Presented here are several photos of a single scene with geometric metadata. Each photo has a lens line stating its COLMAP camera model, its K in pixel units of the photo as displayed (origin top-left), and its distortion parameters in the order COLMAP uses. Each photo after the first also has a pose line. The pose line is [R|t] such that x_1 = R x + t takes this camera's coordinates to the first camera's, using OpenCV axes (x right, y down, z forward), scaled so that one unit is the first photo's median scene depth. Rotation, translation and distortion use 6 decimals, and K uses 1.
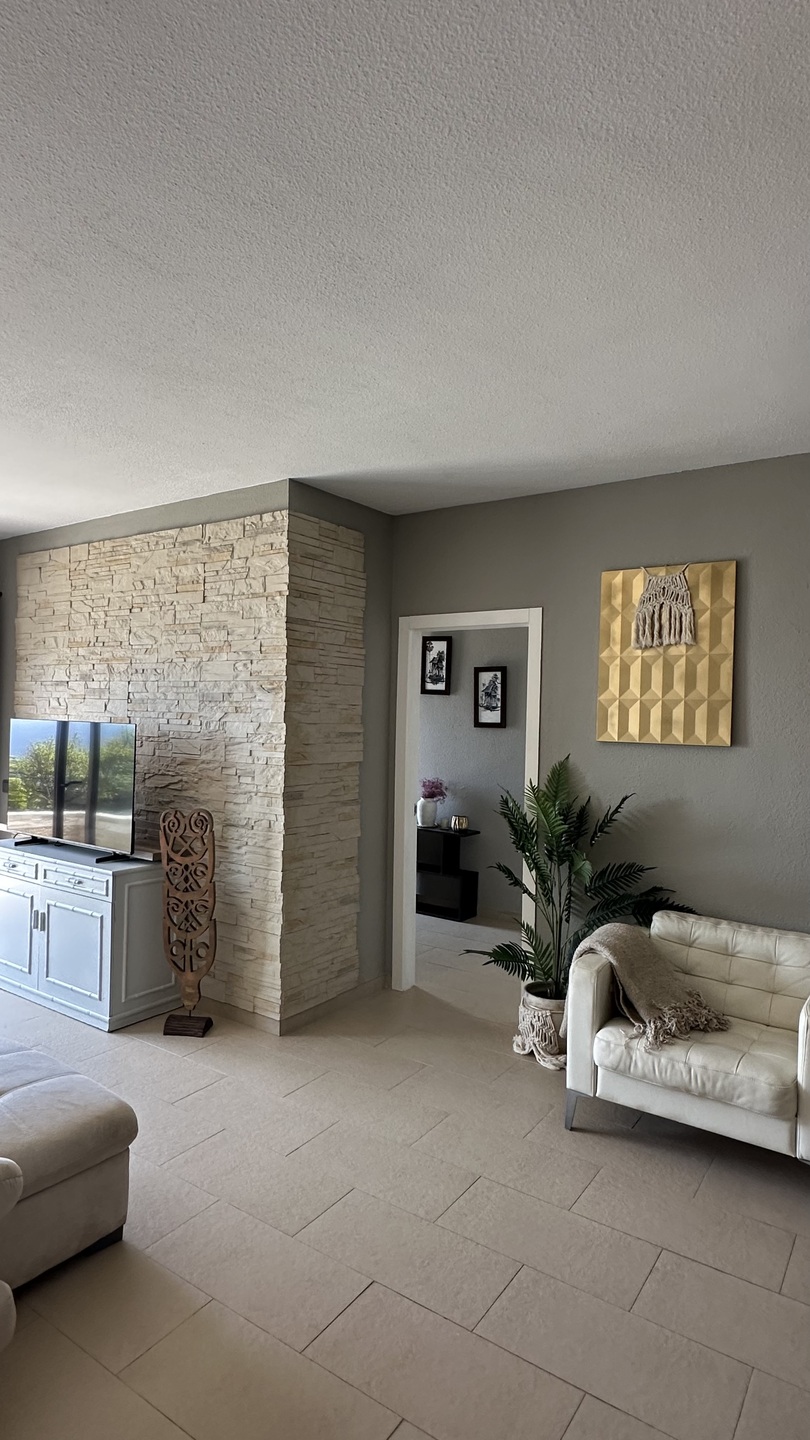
lens RADIAL K [[786.3, 0, 405.0], [0, 786.3, 720.0], [0, 0, 1]] dist [-0.002019, 0.000095]
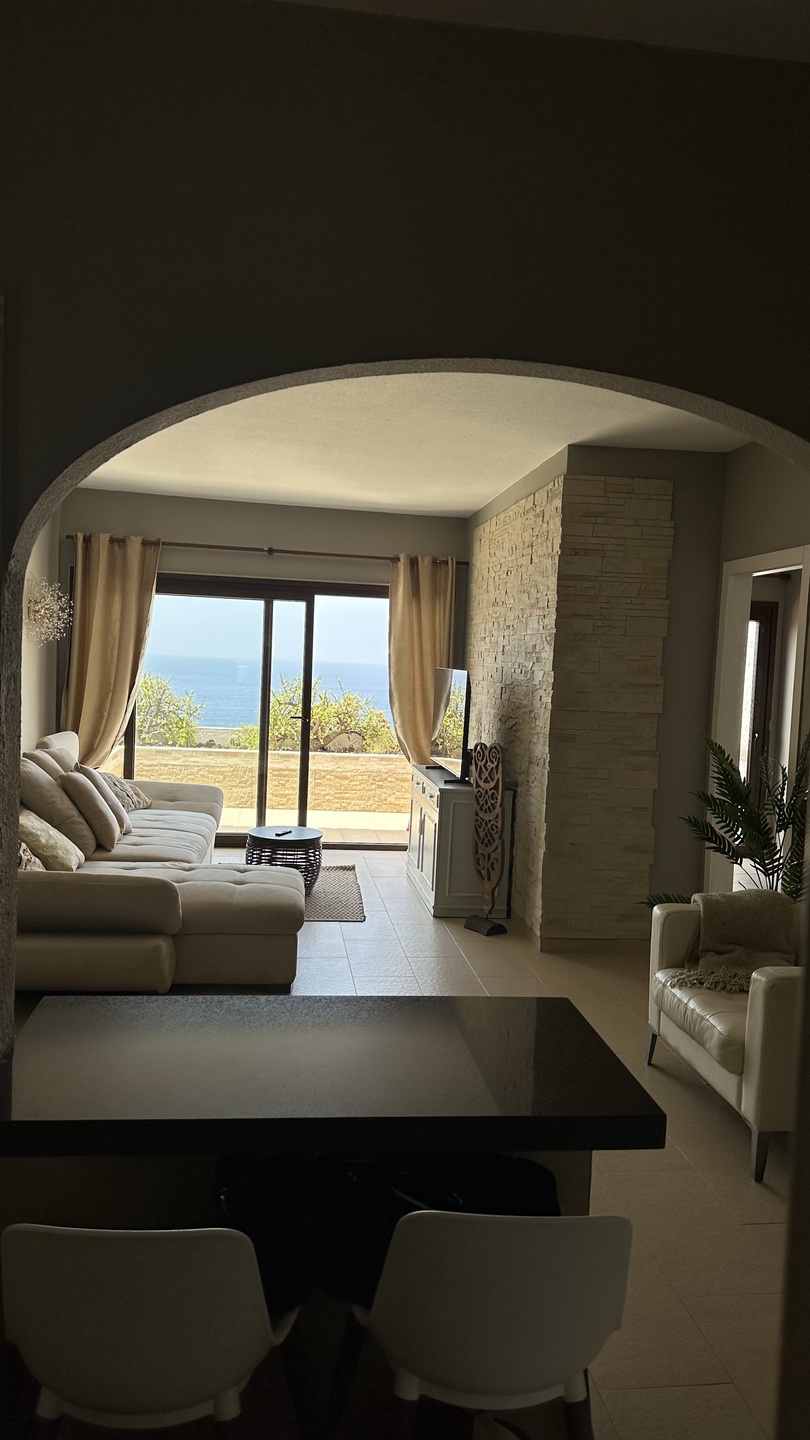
lens RADIAL K [[1004.8, 0, 411.4], [0, 1004.8, 719.5], [0, 0, 1]] dist [0.163397, -0.247628]
pose [[0.667110, 0.050646, -0.743236, 0.745907], [-0.031967, 0.998714, 0.039362, 0.021434], [0.744273, -0.002499, 0.667871, -0.094561]]
